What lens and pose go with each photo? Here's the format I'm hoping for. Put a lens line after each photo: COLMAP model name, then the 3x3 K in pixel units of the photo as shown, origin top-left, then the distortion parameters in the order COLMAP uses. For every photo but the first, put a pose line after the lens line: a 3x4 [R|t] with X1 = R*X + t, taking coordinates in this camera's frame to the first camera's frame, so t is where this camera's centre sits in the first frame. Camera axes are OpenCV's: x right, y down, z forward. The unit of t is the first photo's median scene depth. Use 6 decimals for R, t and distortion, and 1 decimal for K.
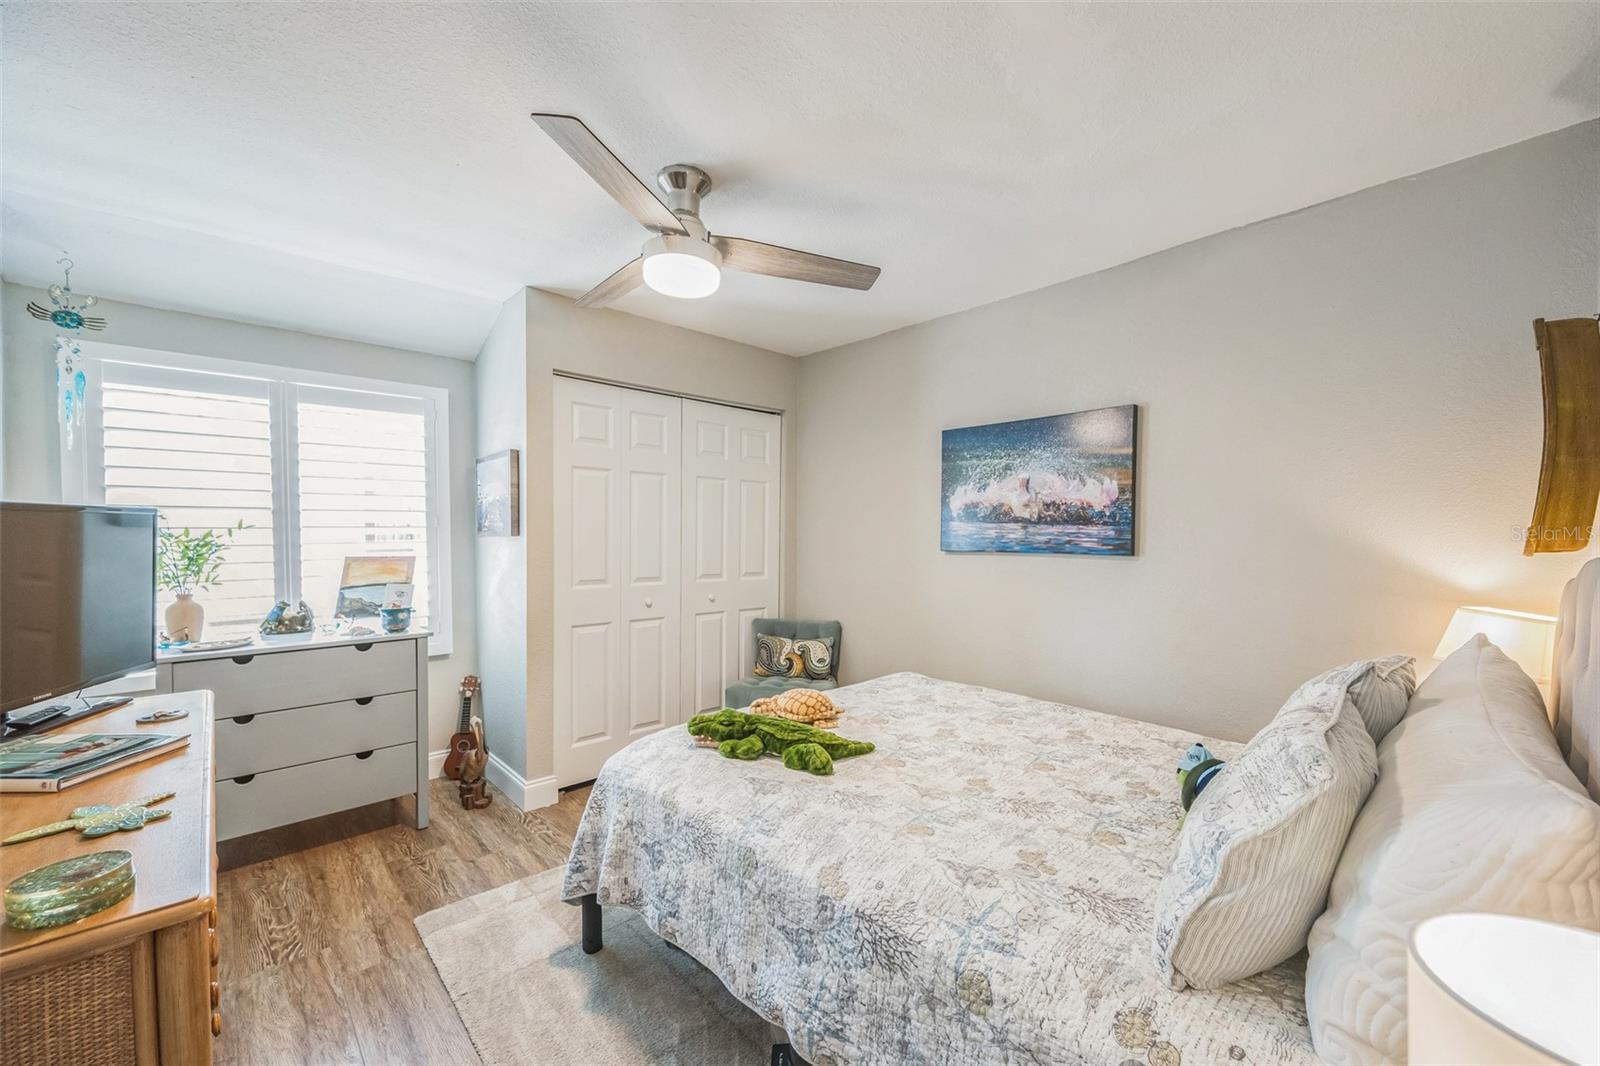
lens RADIAL K [[642.6, 0, 787.3], [0, 642.6, 531.1], [0, 0, 1]] dist [0.000952, -0.000341]
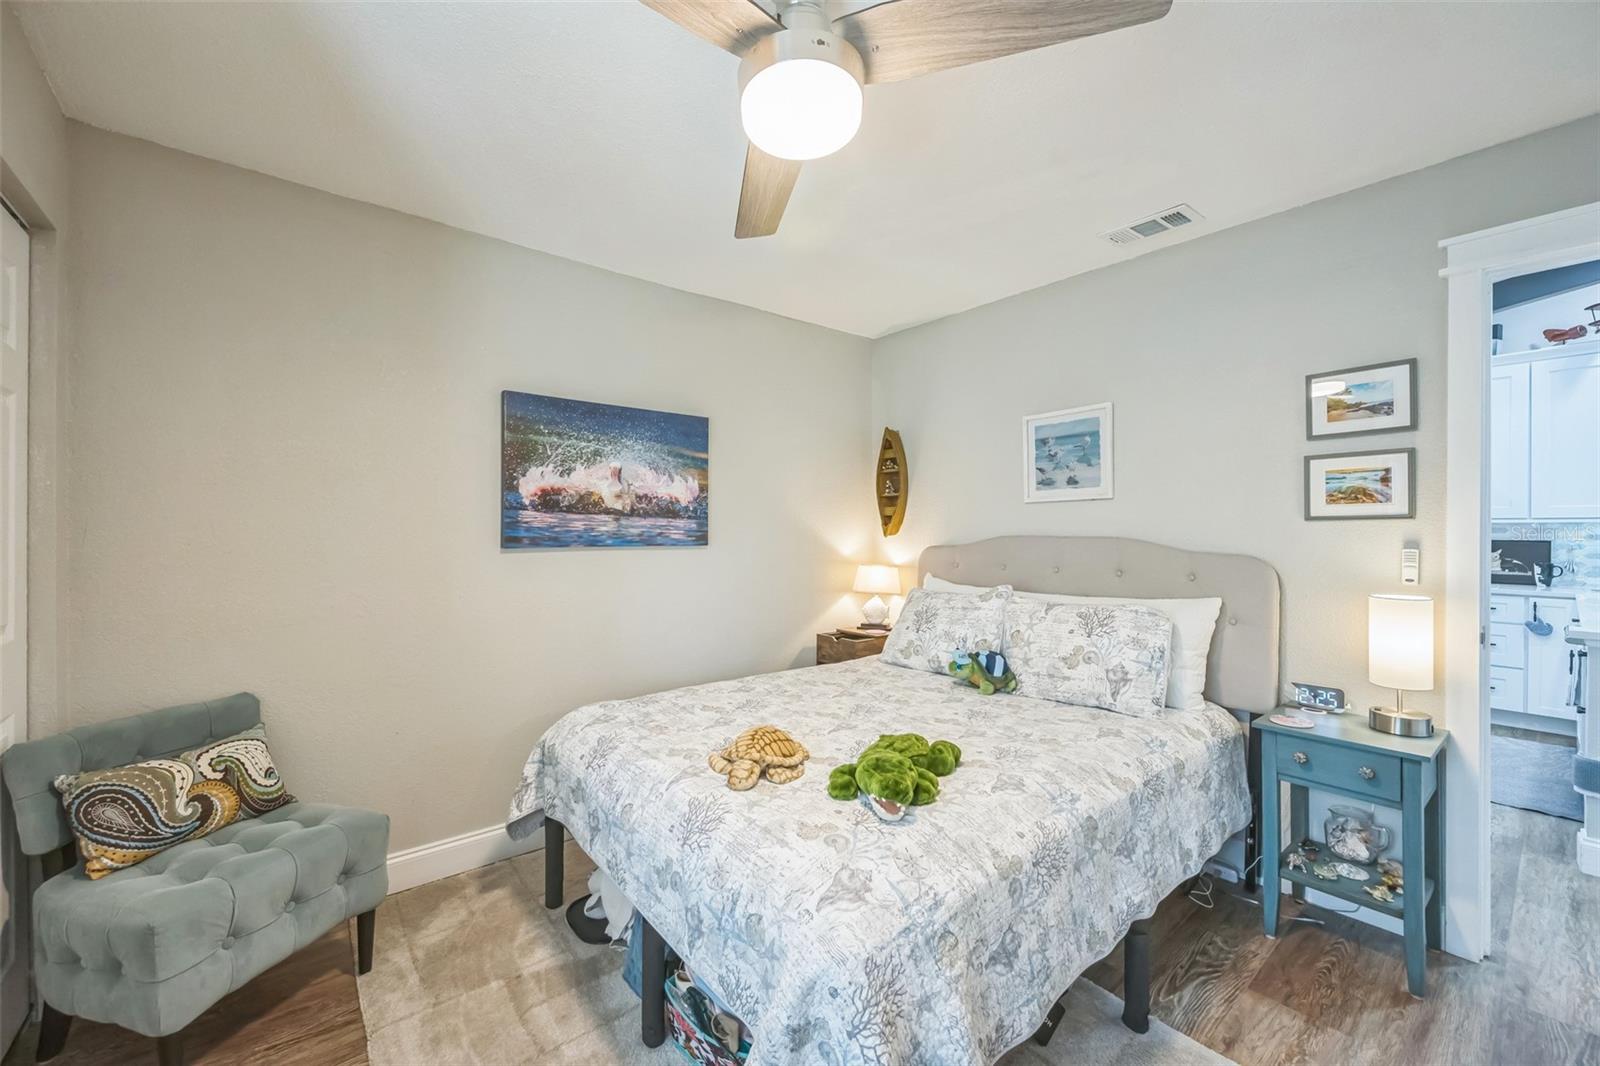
lens RADIAL K [[642.6, 0, 787.3], [0, 642.6, 531.1], [0, 0, 1]] dist [0.000952, -0.000341]
pose [[0.032709, -0.010245, 0.999412, -0.565702], [-0.007947, 0.999913, 0.010510, -0.000768], [-0.999433, -0.008286, 0.032625, 0.718989]]
